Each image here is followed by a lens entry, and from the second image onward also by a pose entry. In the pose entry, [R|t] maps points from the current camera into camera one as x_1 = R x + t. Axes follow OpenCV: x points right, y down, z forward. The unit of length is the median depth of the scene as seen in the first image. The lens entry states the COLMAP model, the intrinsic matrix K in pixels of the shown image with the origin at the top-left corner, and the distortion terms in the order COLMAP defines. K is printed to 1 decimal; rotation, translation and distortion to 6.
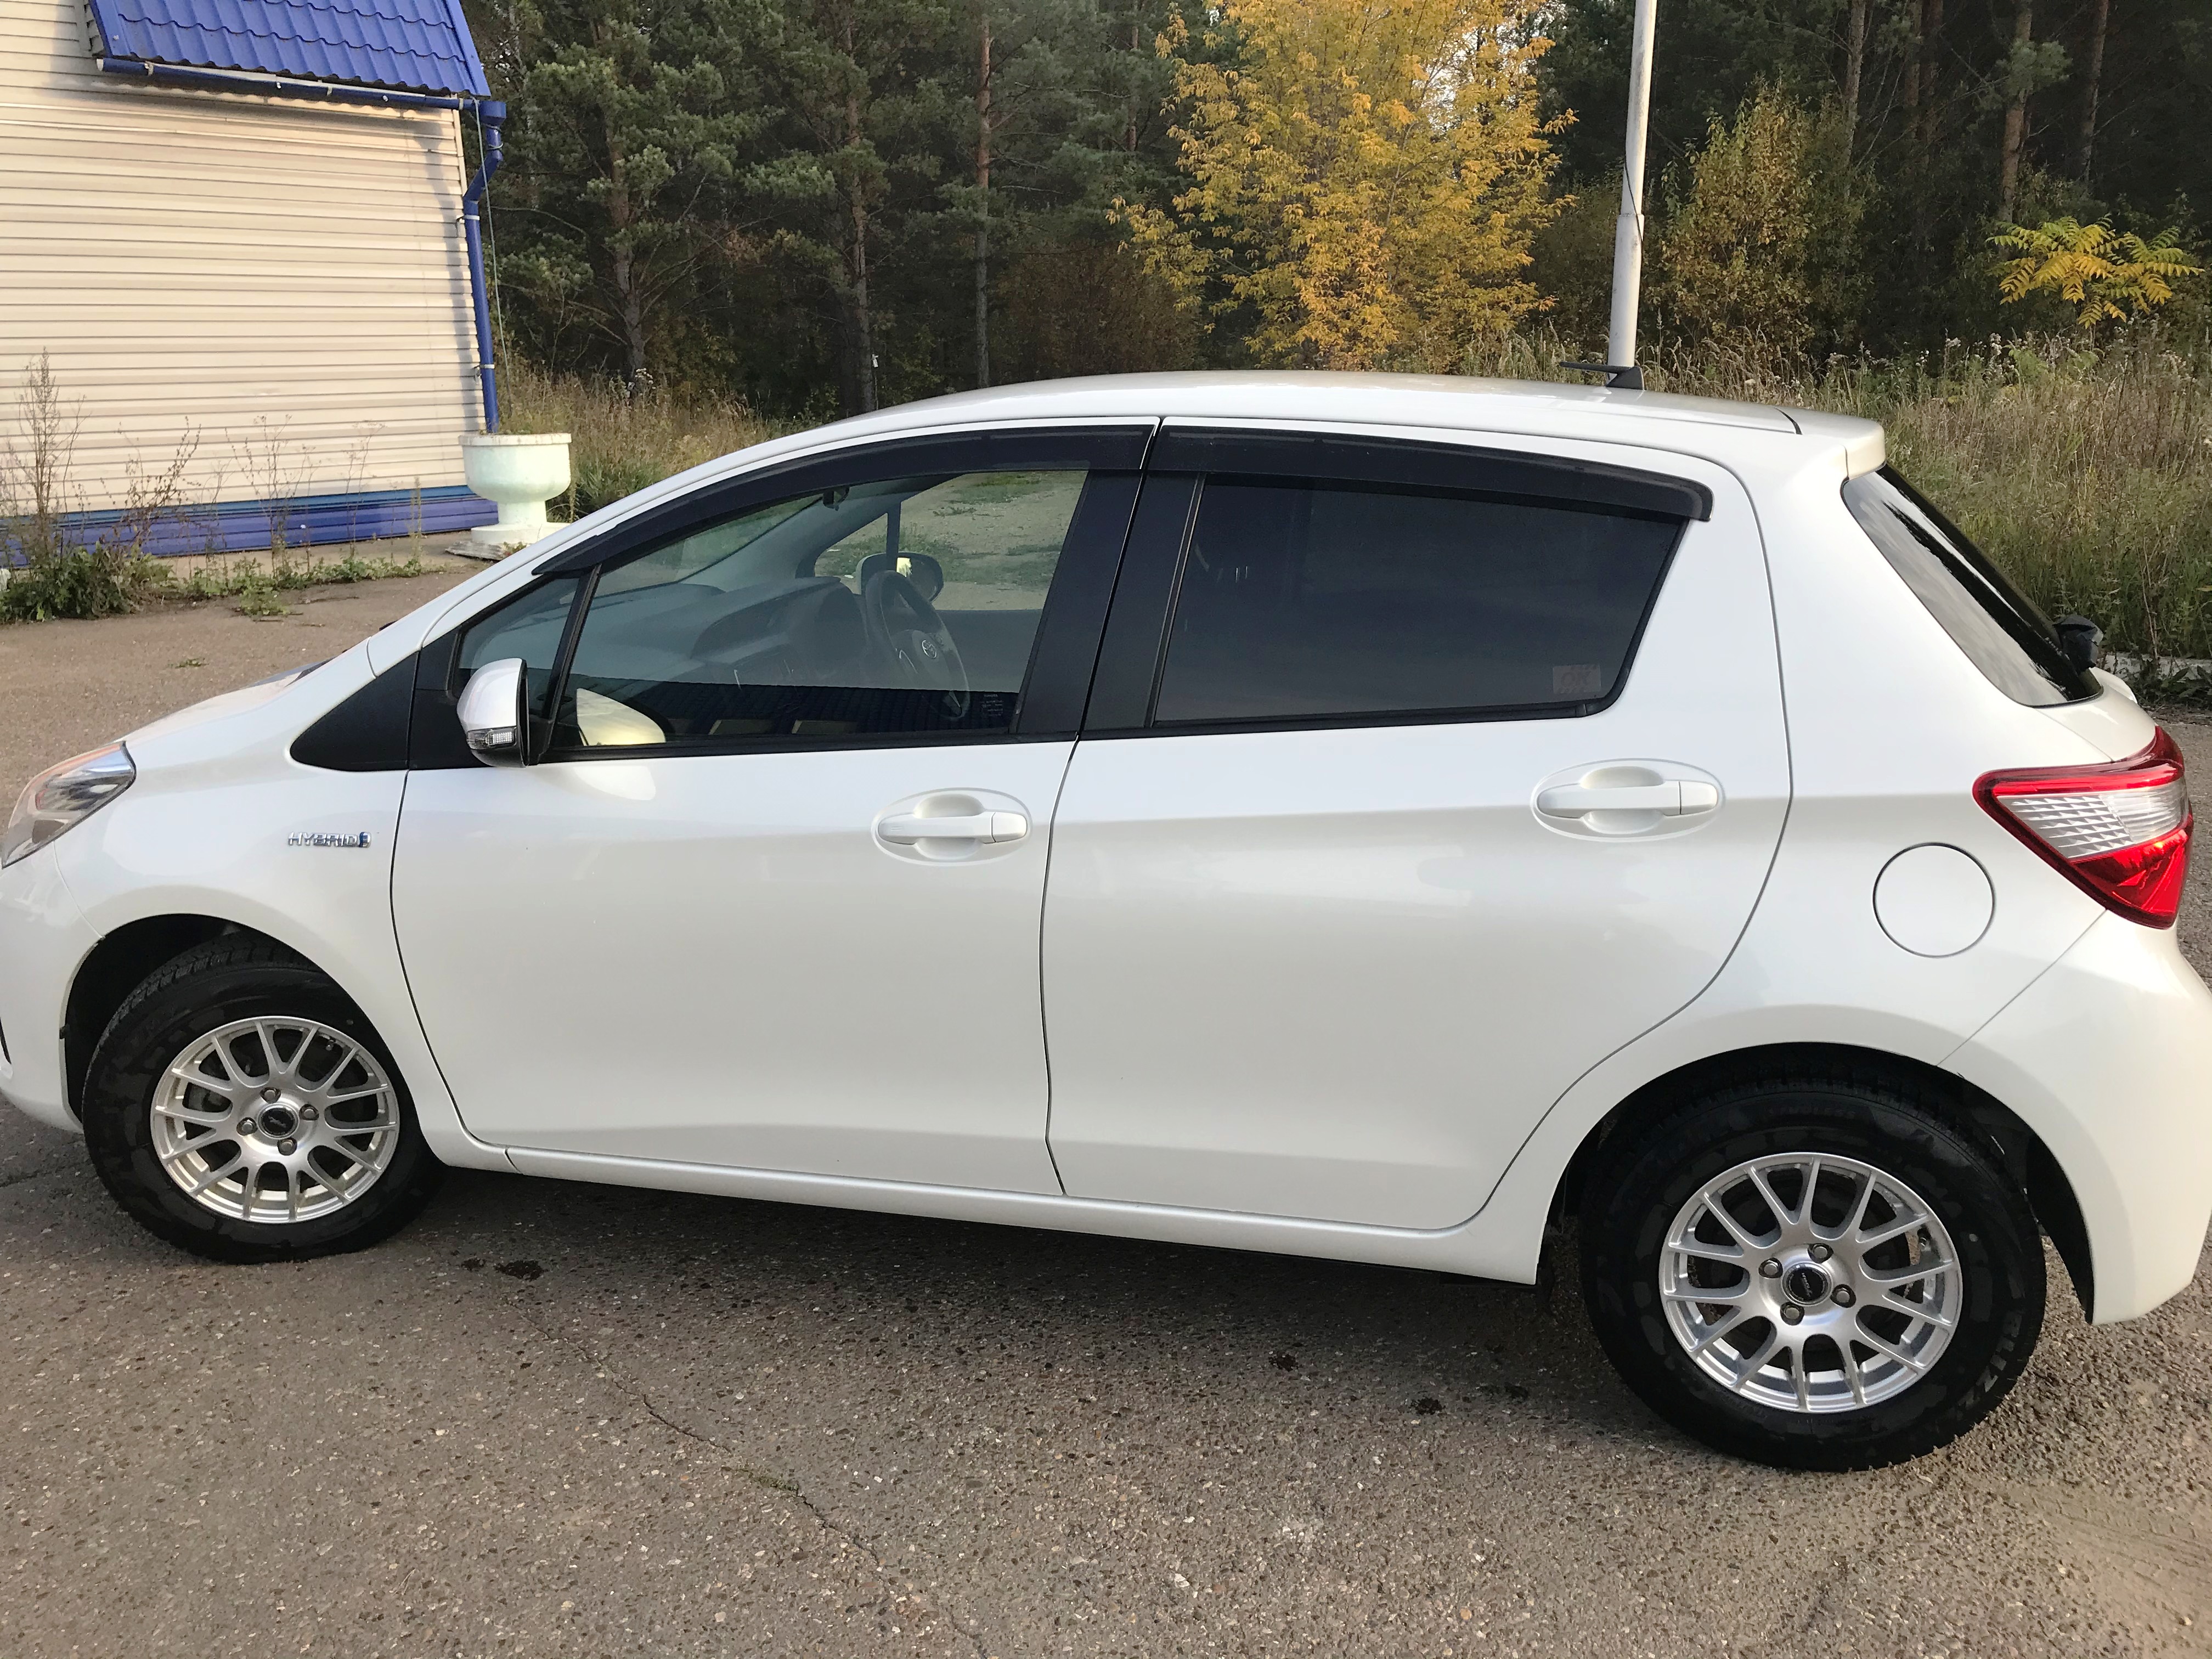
lens RADIAL K [[1802.5, 0, 1100.2], [0, 1802.5, 826.6], [0, 0, 1]] dist [0.016054, -0.006866]
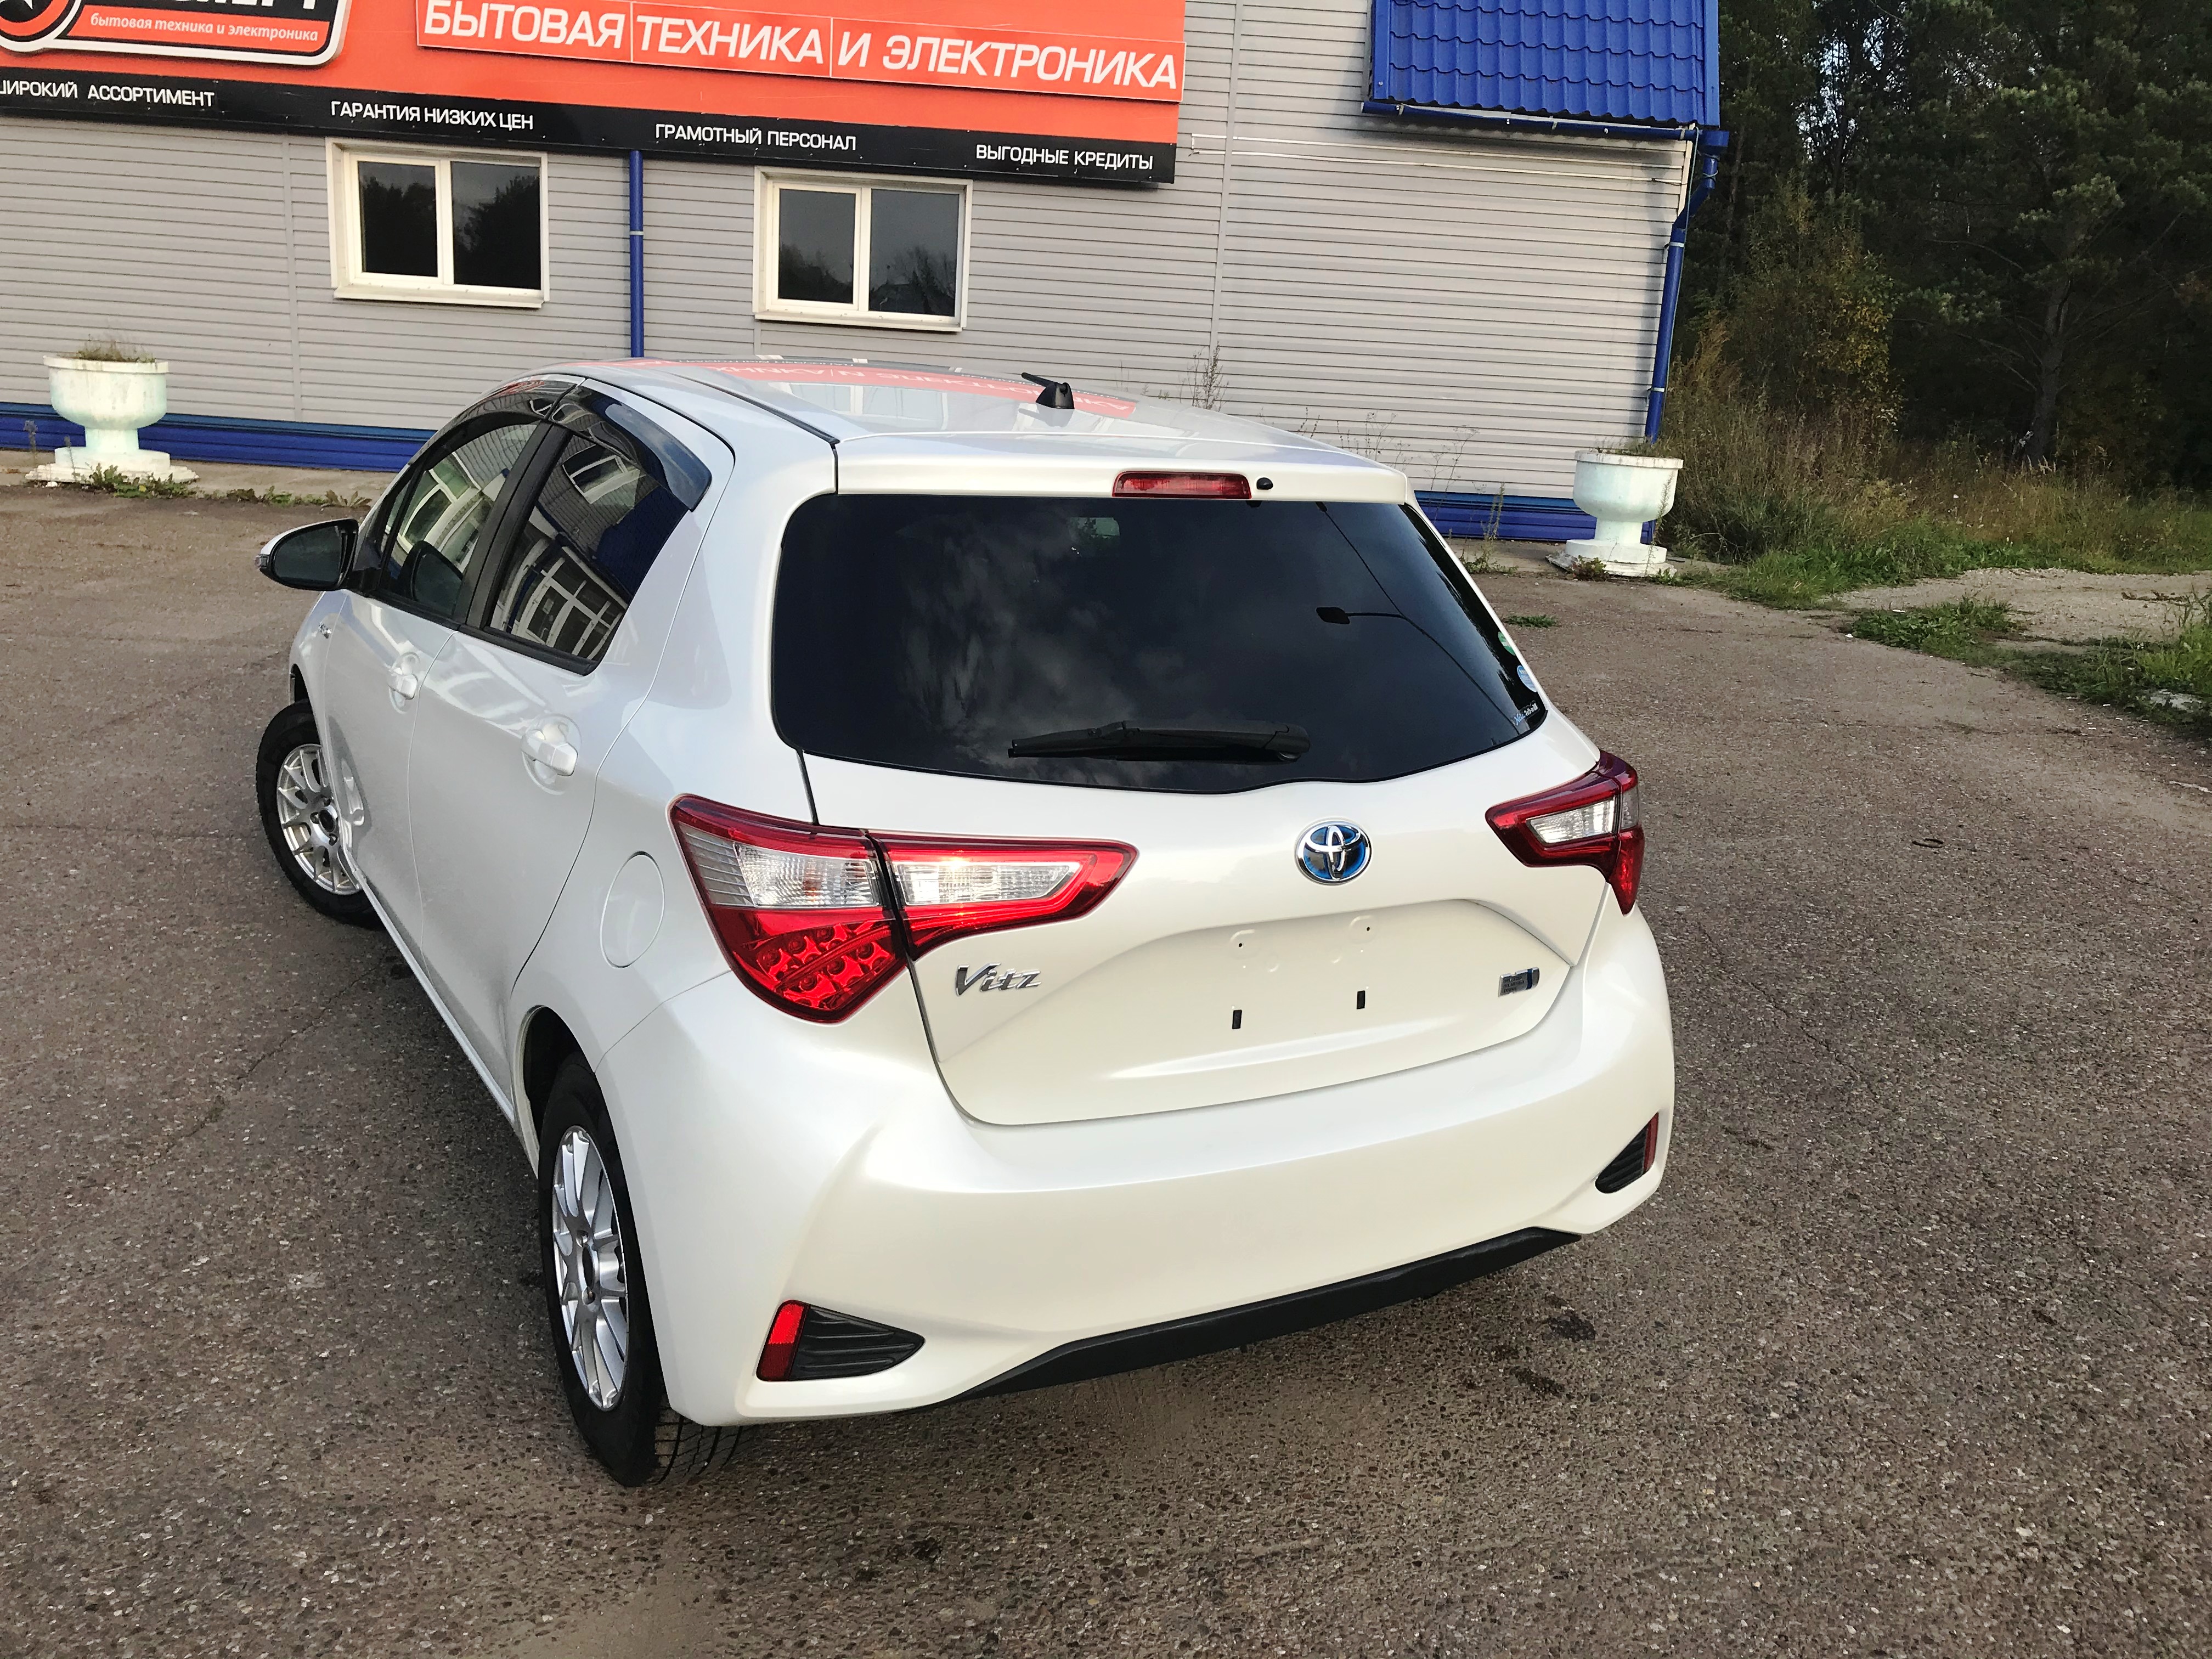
lens RADIAL K [[1802.5, 0, 1098.6], [0, 1802.5, 833.1], [0, 0, 1]] dist [0.016054, -0.006866]
pose [[0.701028, 0.240855, -0.671229, 0.192787], [-0.250145, 0.964485, 0.084833, -0.021581], [0.667823, 0.108434, 0.736380, 0.067523]]
